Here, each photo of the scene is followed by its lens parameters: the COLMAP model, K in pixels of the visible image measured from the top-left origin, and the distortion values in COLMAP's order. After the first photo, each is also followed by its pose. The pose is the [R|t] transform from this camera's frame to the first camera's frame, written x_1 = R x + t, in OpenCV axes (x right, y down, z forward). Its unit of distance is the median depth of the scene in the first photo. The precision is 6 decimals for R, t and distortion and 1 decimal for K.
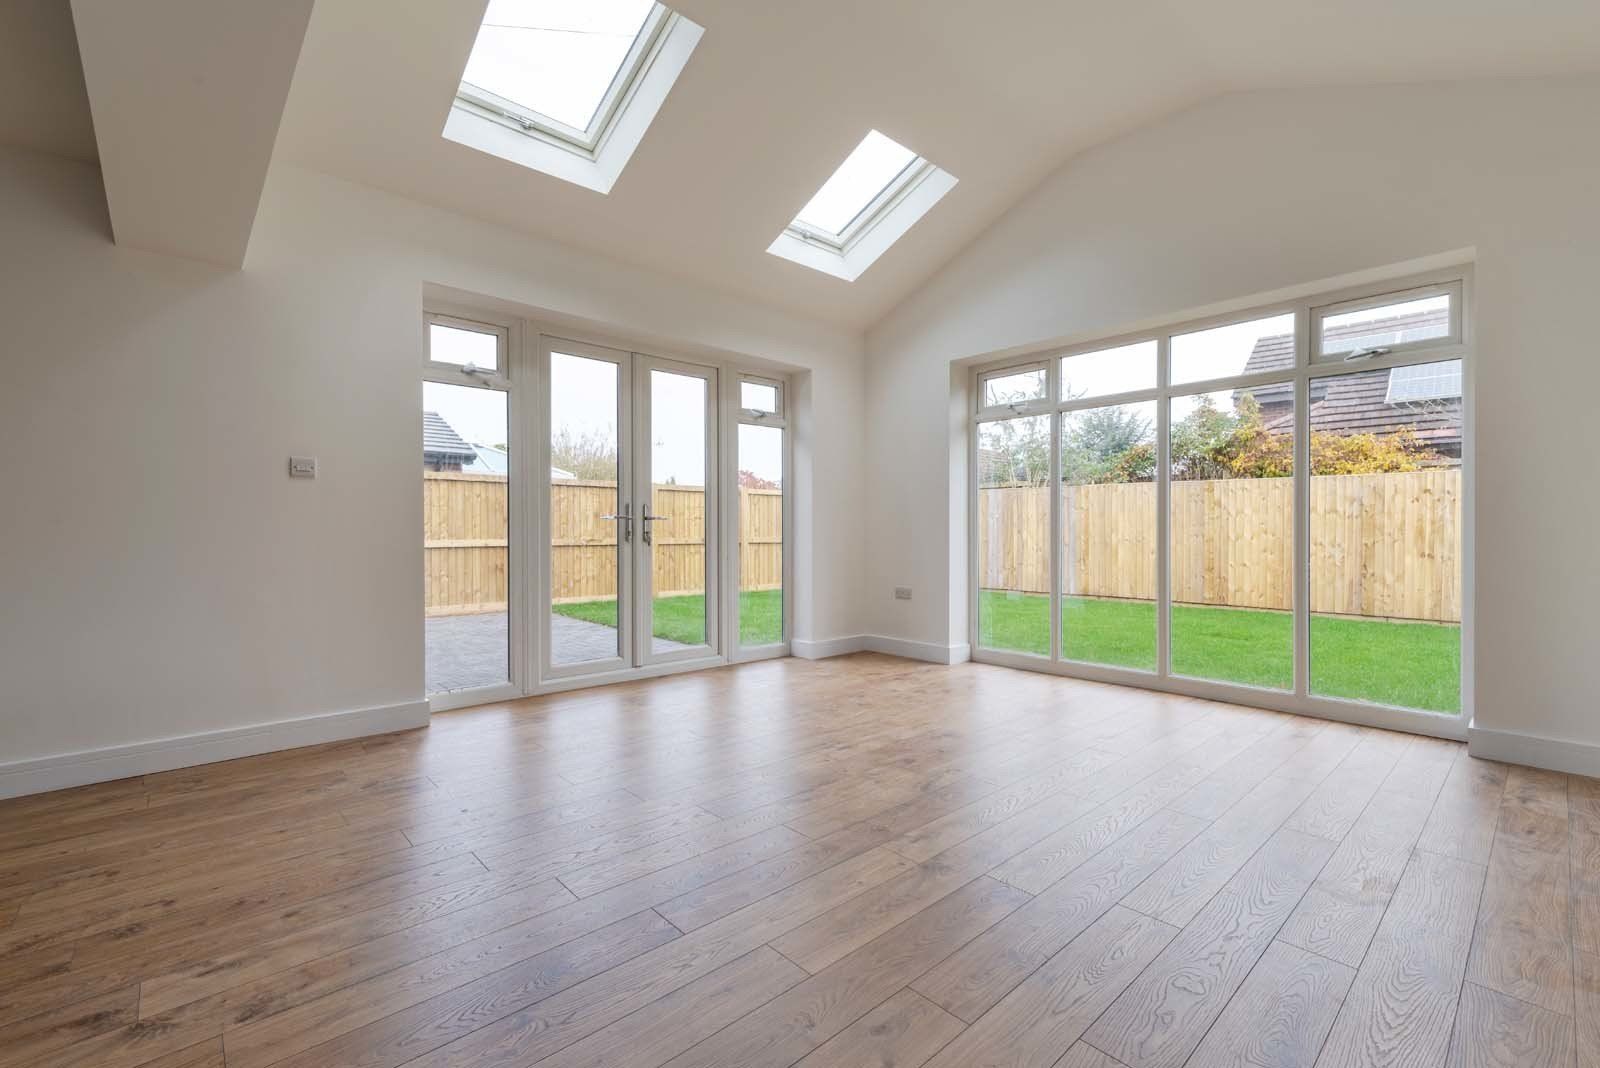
lens RADIAL K [[673.6, 0, 800.0], [0, 673.6, 534.0], [0, 0, 1]] dist [0.002469, 0.000267]
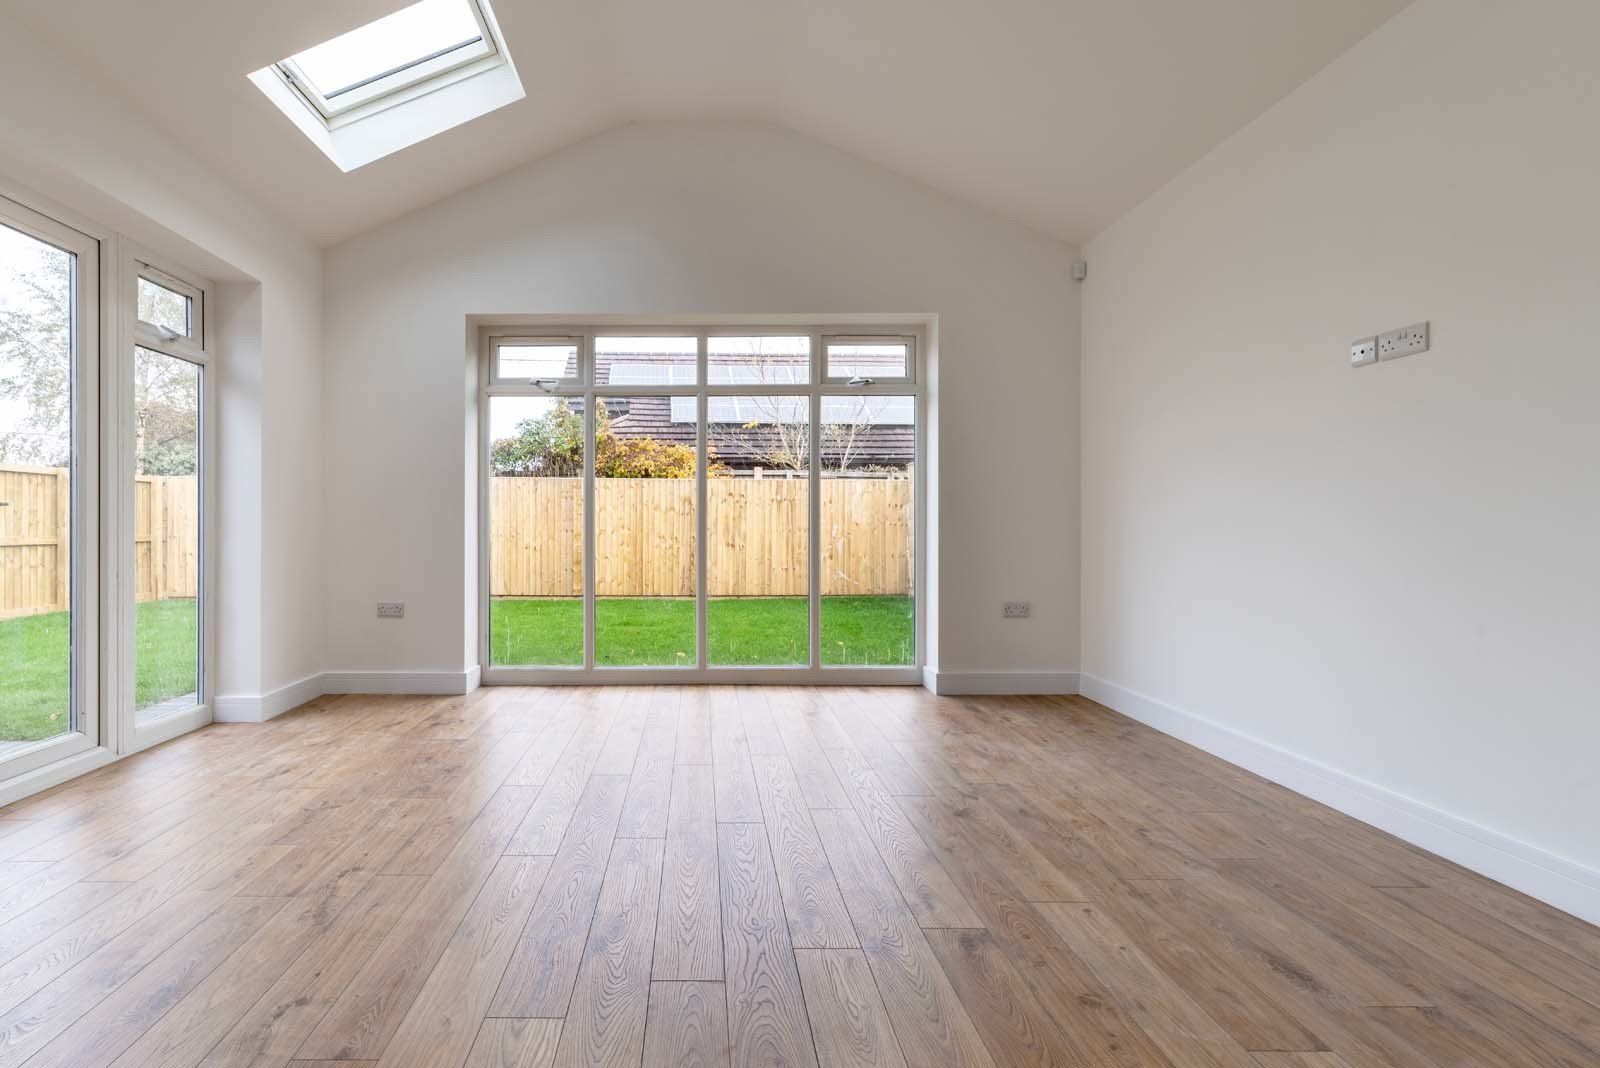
lens RADIAL K [[728.0, 0, 679.3], [0, 728.0, 524.2], [0, 0, 1]] dist [-0.000822, 0.000130]
pose [[0.684878, 0.000106, 0.728658, -0.229651], [0.005349, 0.999972, -0.005174, -0.001583], [-0.728638, 0.007441, 0.684858, 0.221497]]
